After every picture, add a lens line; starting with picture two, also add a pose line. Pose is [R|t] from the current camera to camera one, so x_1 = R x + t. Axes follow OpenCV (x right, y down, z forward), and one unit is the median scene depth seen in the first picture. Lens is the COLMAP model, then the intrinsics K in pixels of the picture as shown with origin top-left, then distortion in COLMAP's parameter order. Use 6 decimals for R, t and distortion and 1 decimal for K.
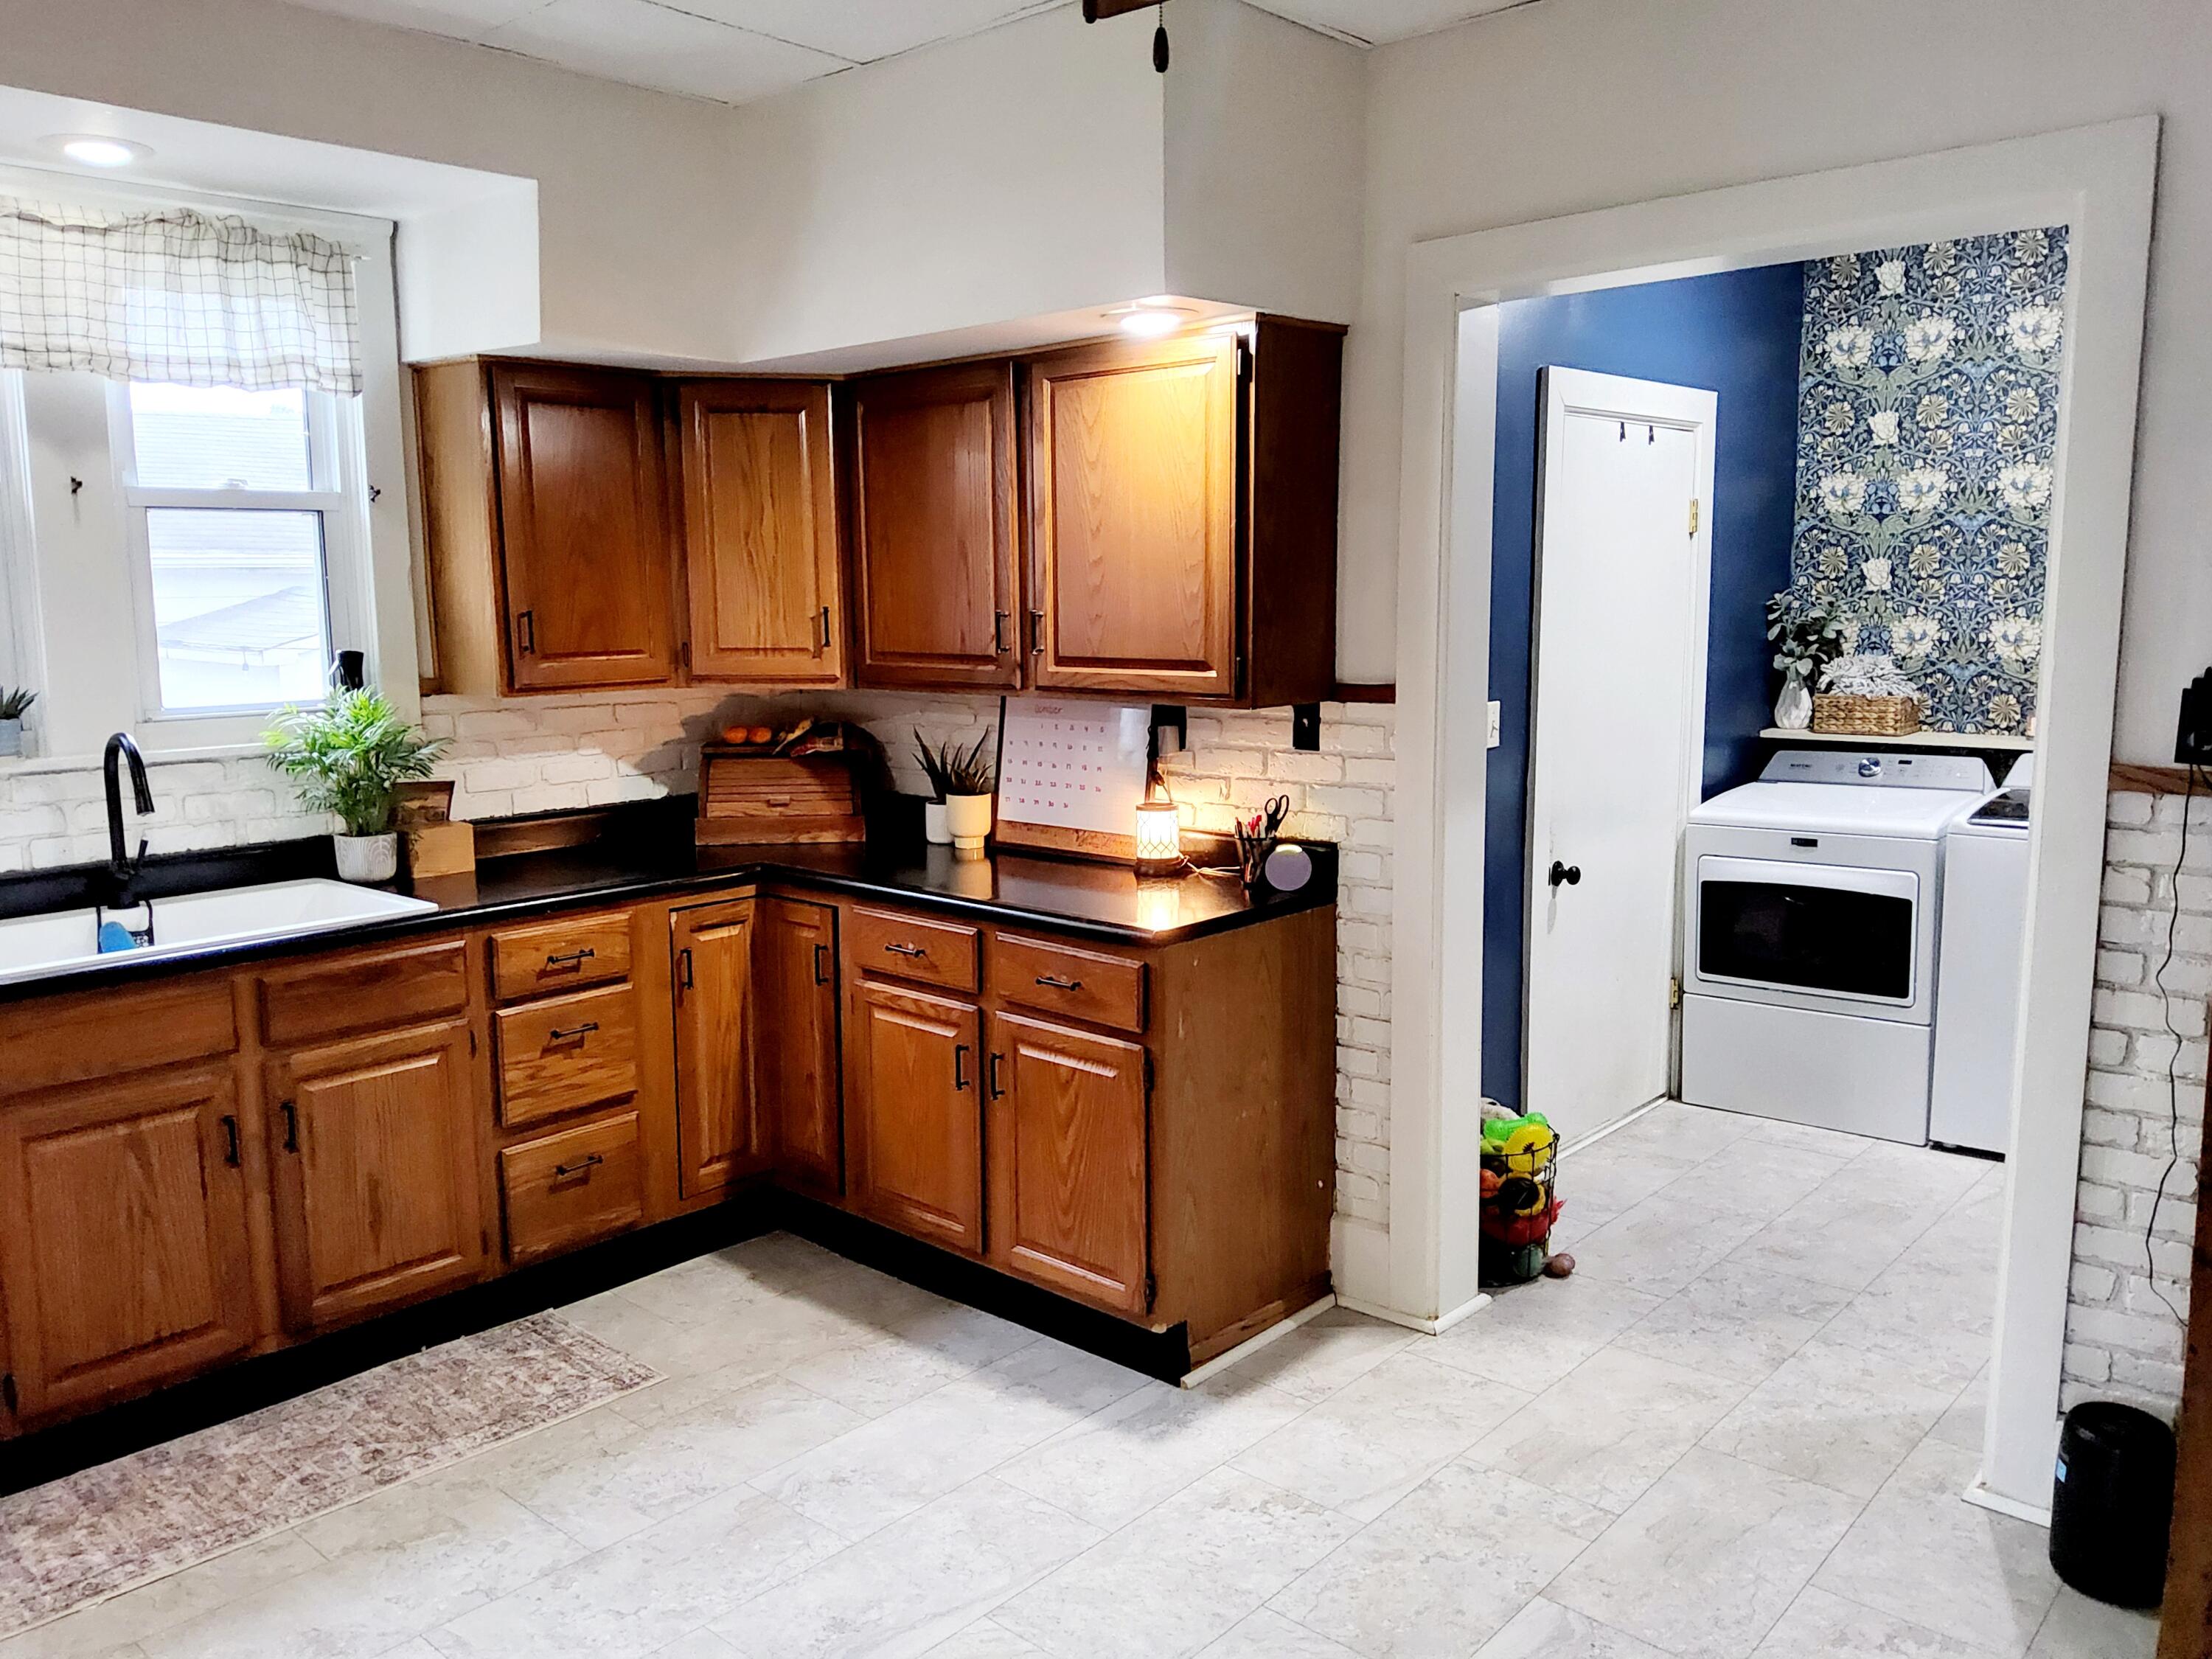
lens RADIAL K [[1657.9, 0, 1070.1], [0, 1657.9, 811.6], [0, 0, 1]] dist [0.059512, -0.110652]
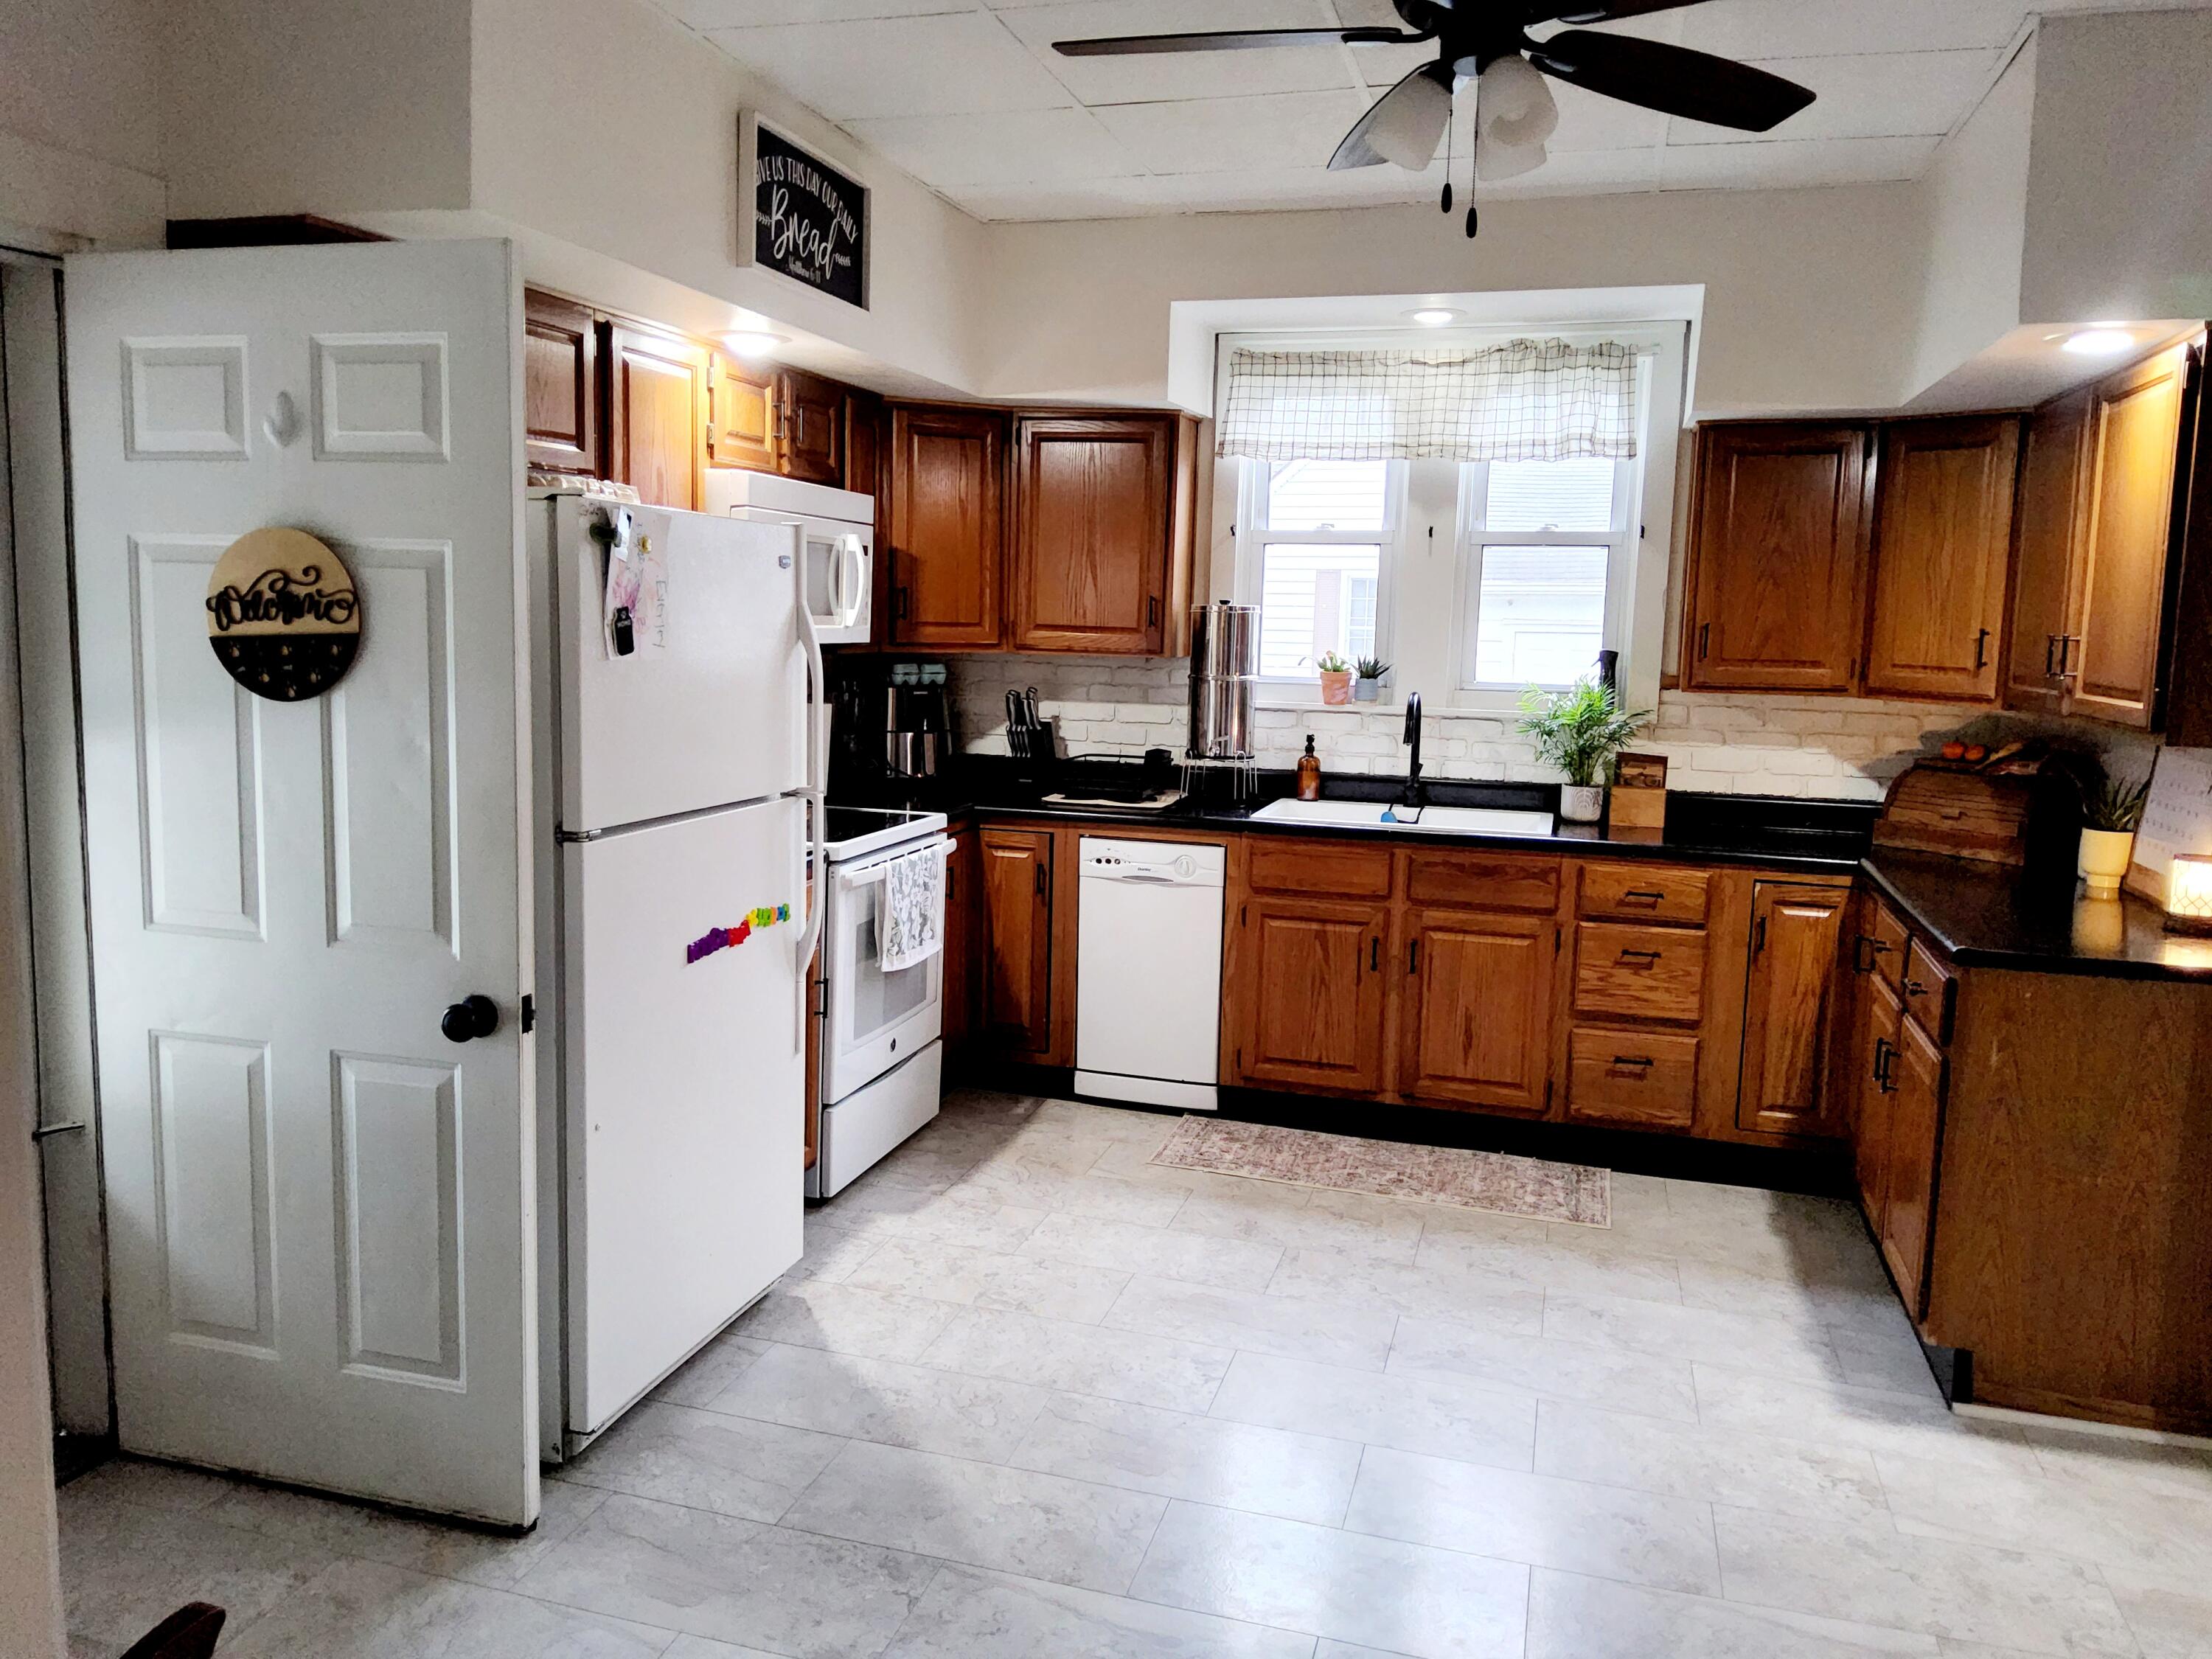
lens RADIAL K [[1657.9, 0, 1070.1], [0, 1657.9, 811.6], [0, 0, 1]] dist [0.059512, -0.110652]
pose [[0.423768, 0.130433, -0.896330, 0.708633], [-0.148925, 0.986143, 0.073093, -0.002977], [0.893444, 0.102512, 0.437321, 0.057595]]
